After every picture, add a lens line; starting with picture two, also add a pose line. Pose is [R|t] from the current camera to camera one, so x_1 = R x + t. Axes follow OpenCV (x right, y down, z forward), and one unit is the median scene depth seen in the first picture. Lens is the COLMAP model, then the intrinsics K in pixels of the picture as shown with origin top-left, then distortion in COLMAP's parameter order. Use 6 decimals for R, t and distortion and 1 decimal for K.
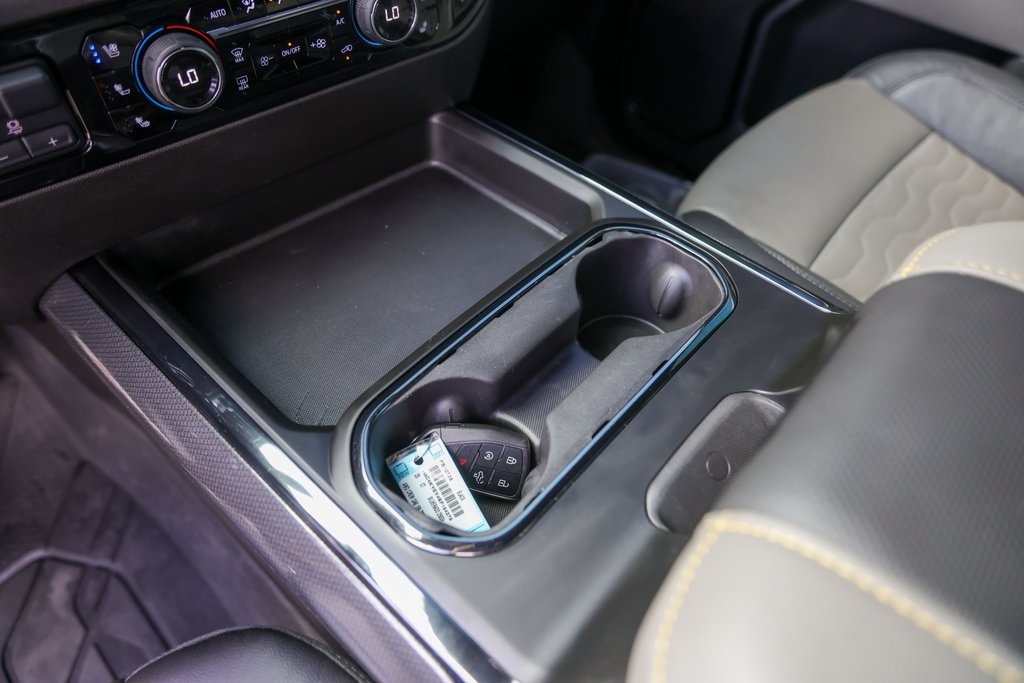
lens RADIAL K [[664.7, 0, 508.0], [0, 664.7, 326.7], [0, 0, 1]] dist [-0.005256, -0.001780]
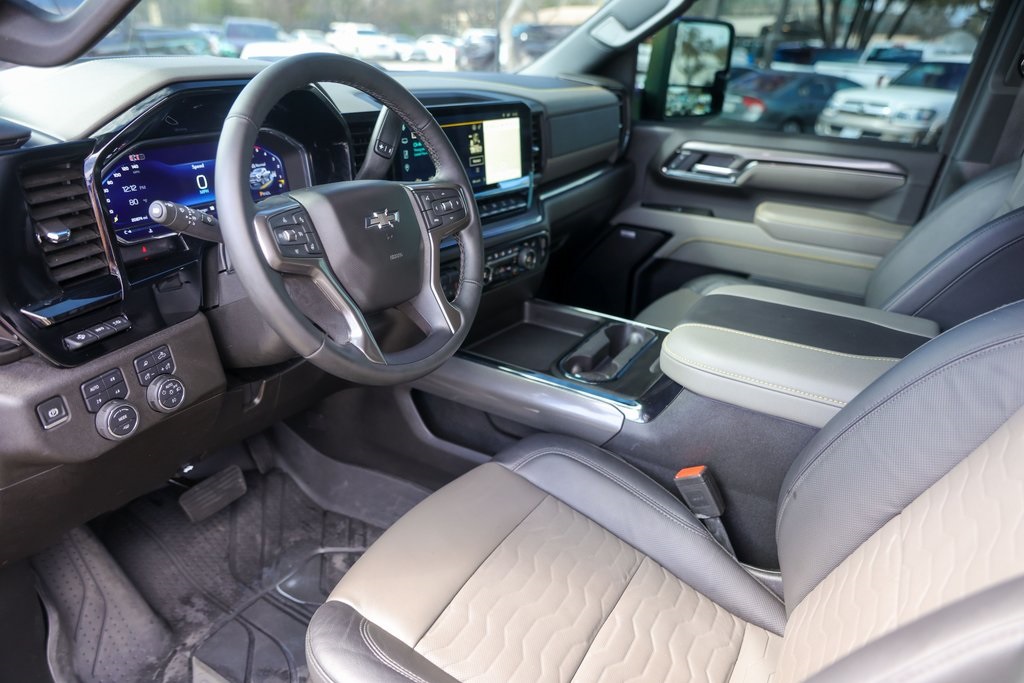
lens RADIAL K [[664.7, 0, 508.0], [0, 664.7, 326.7], [0, 0, 1]] dist [-0.005256, -0.001780]
pose [[0.982427, -0.075768, 0.170577, -0.861336], [0.139036, 0.906798, -0.397978, 1.057417], [-0.124525, 0.414701, 0.901397, -1.688738]]
